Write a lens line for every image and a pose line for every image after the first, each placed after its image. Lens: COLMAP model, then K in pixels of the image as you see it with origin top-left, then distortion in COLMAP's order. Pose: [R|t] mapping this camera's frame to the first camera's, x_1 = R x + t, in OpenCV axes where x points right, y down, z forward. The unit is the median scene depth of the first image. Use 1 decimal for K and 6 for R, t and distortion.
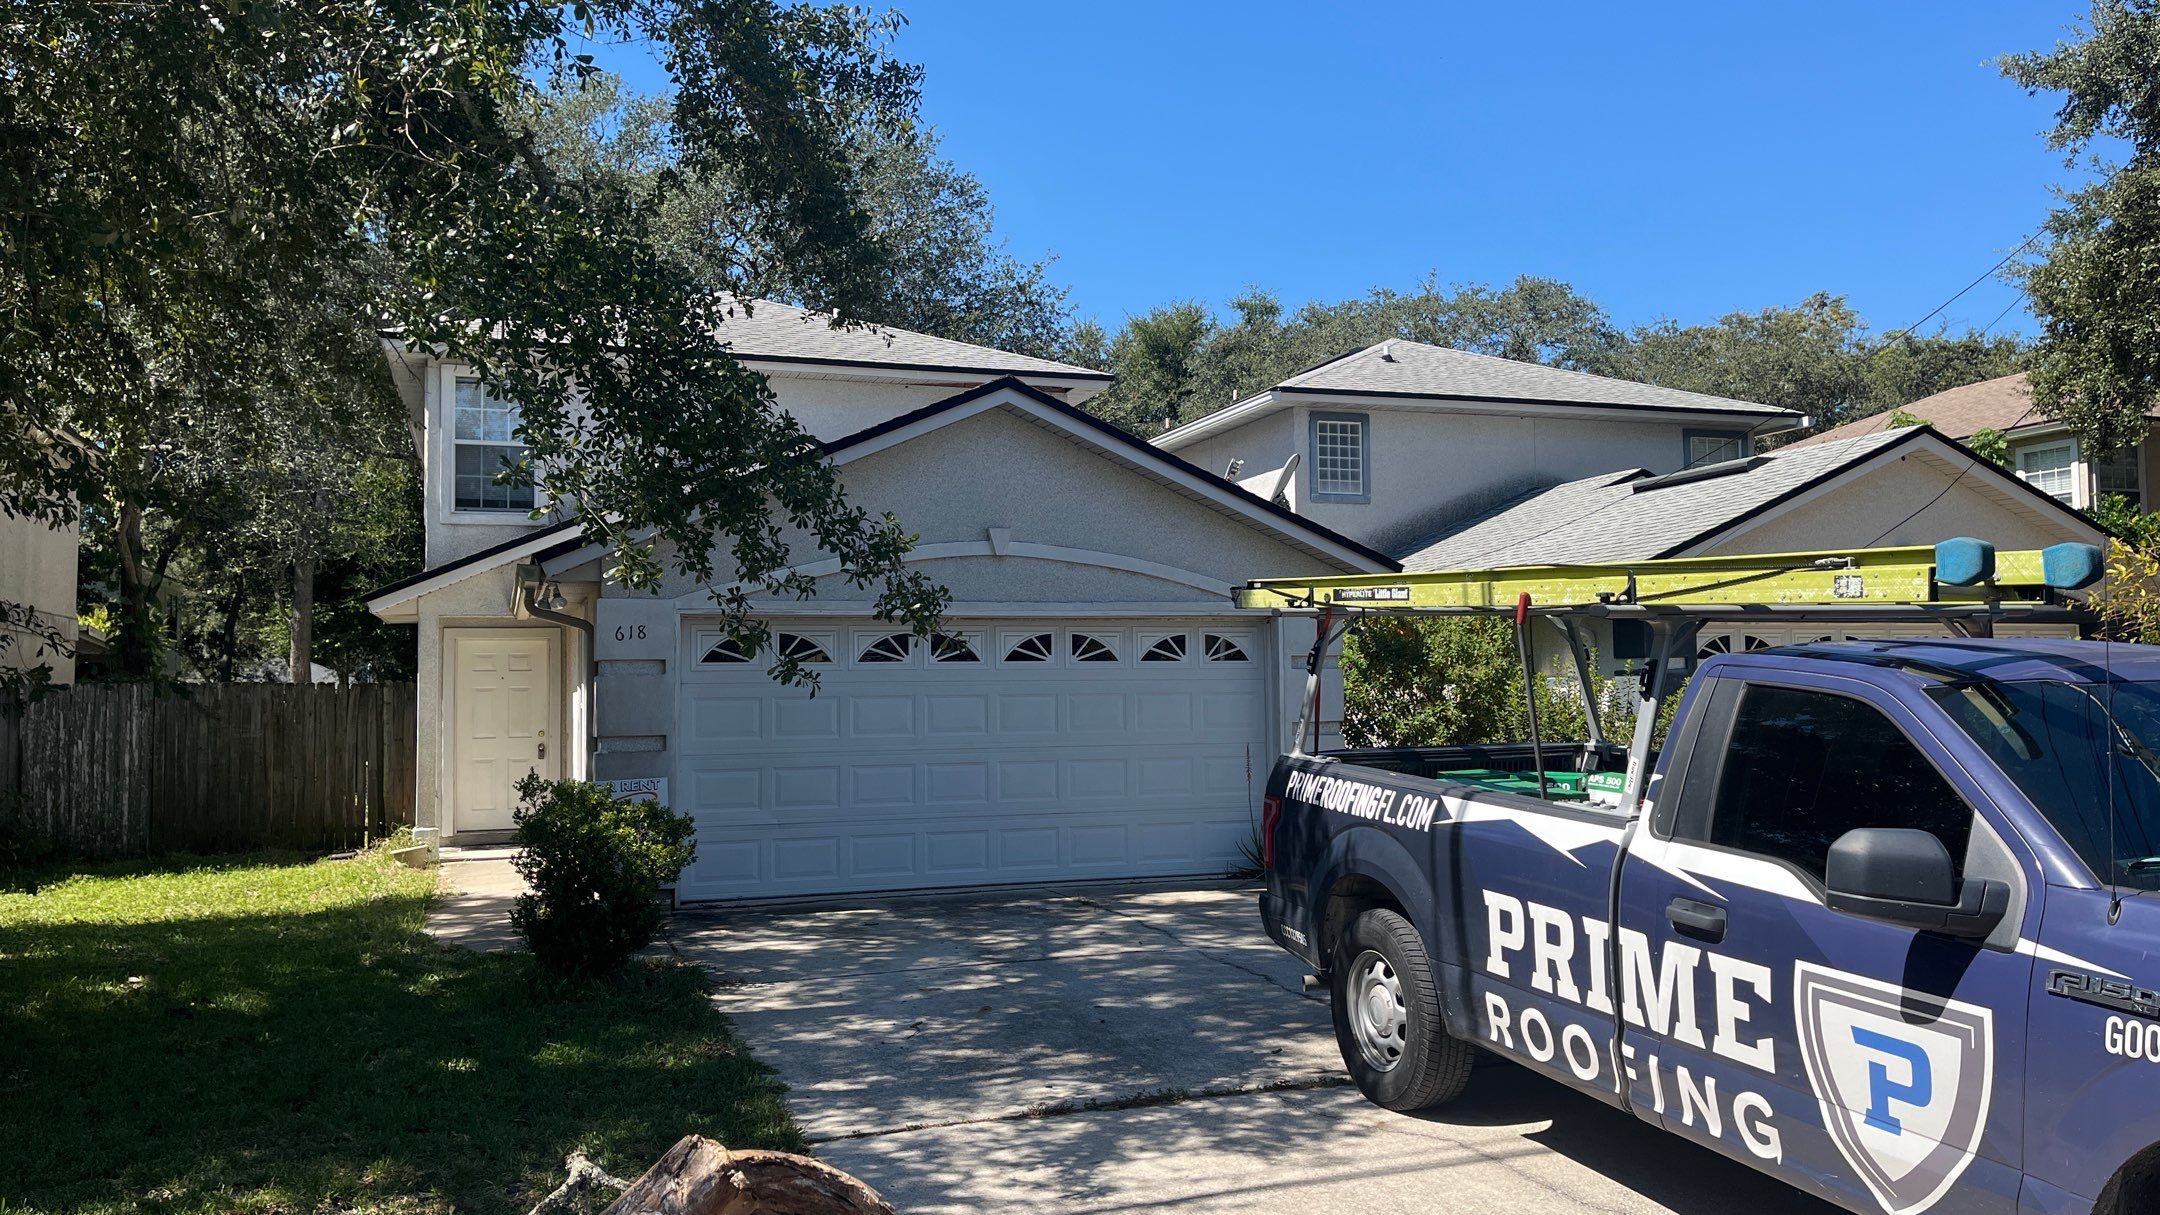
lens RADIAL K [[1587.9, 0, 1080.0], [0, 1587.9, 607.5], [0, 0, 1]] dist [0.005920, 0.003782]
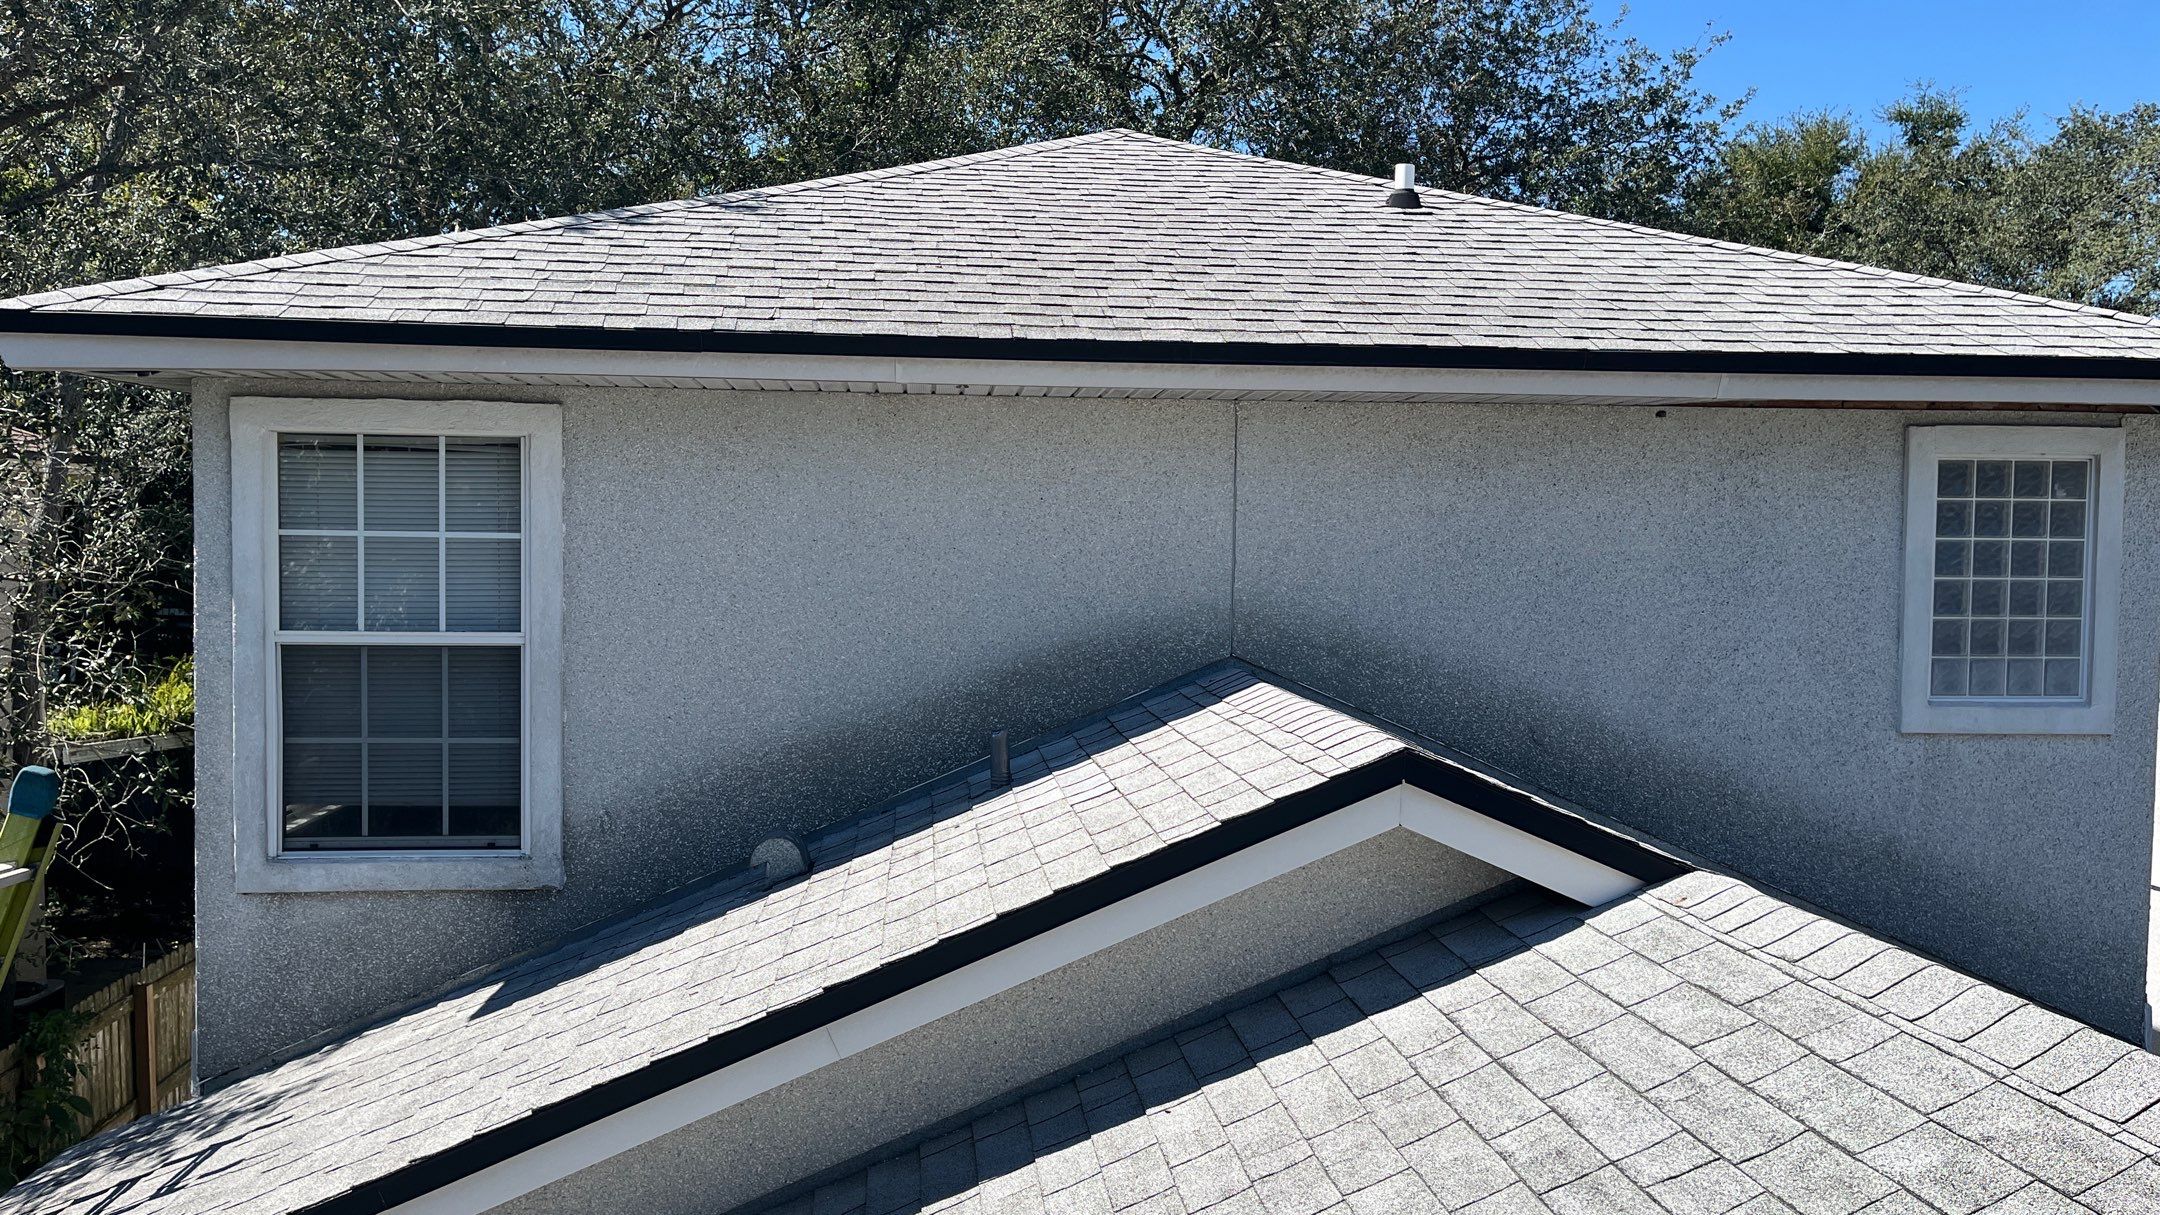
lens RADIAL K [[1587.9, 0, 1080.0], [0, 1587.9, 607.5], [0, 0, 1]] dist [0.005920, 0.003782]
pose [[0.967736, 0.034461, -0.249599, -0.084627], [-0.009127, 0.994747, 0.101955, -0.079630], [0.251801, -0.096387, 0.962967, 0.400202]]
